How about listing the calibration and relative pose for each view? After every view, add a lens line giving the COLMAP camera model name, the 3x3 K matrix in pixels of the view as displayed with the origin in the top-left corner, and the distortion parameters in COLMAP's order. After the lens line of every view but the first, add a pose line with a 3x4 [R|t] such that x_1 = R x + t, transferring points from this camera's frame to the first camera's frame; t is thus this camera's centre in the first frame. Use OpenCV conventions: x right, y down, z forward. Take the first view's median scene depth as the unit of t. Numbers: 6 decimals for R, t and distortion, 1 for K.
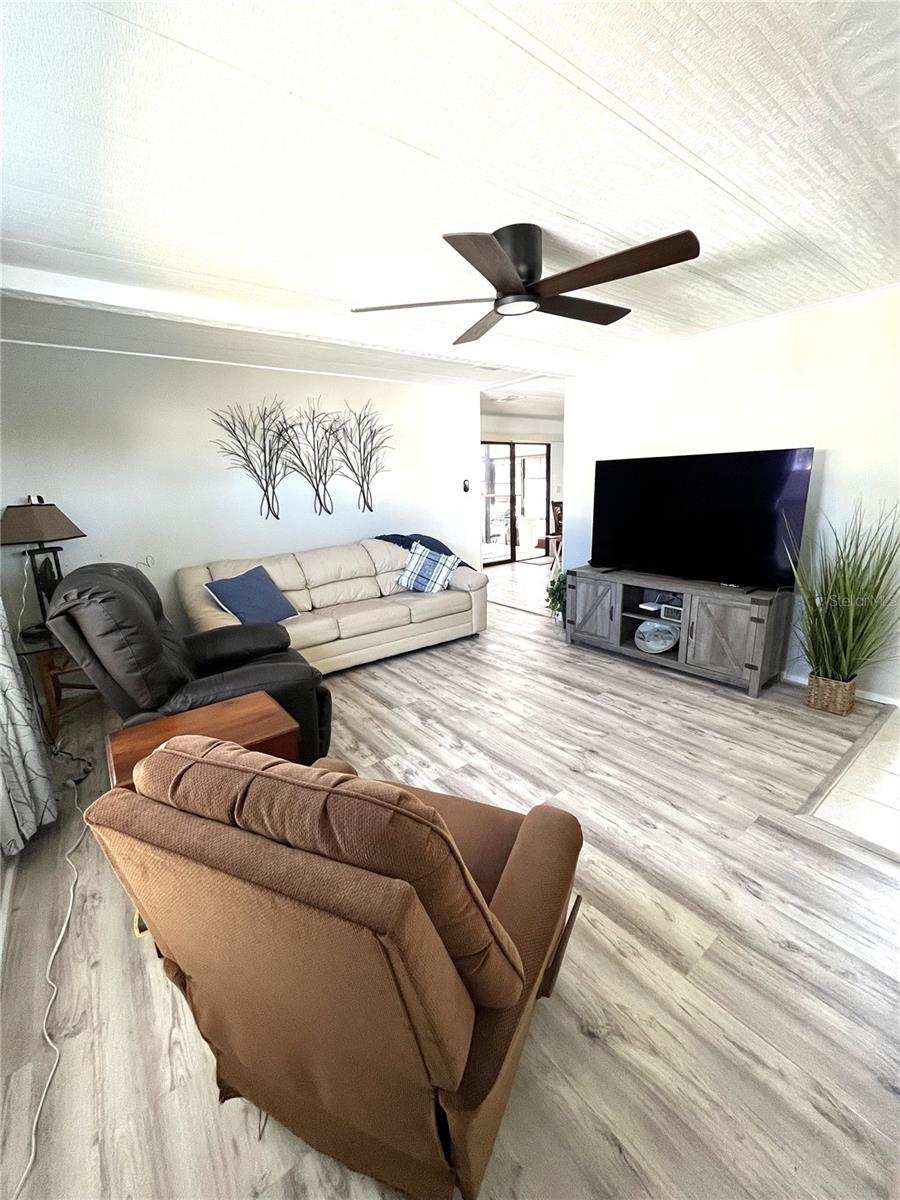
lens RADIAL K [[483.3, 0, 452.9], [0, 483.3, 600.9], [0, 0, 1]] dist [-0.001905, -0.000654]
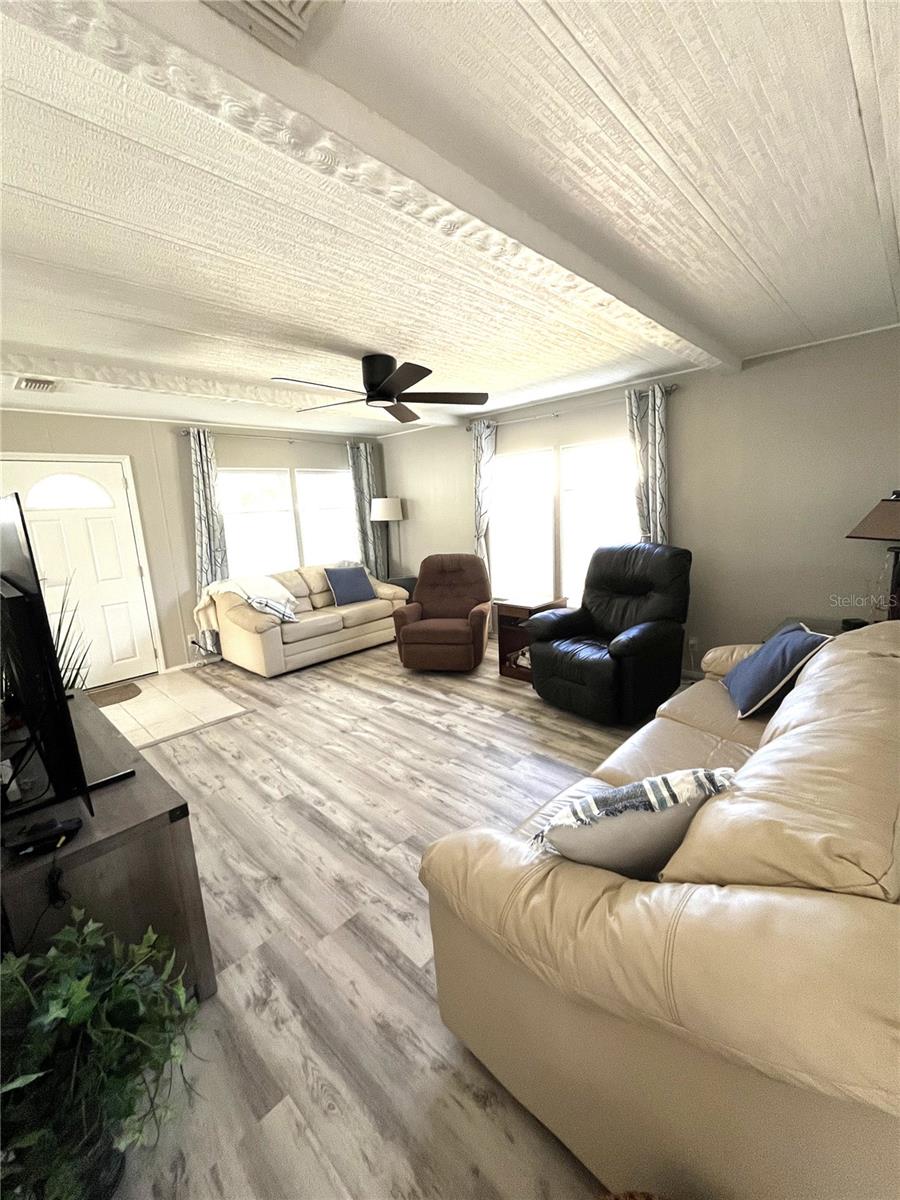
lens RADIAL K [[483.3, 0, 452.9], [0, 483.3, 600.9], [0, 0, 1]] dist [-0.001905, -0.000654]
pose [[-0.986657, 0.108809, -0.121117, 0.104480], [0.047439, 0.903738, 0.425450, -0.446153], [0.155751, 0.414027, -0.896841, 1.736035]]
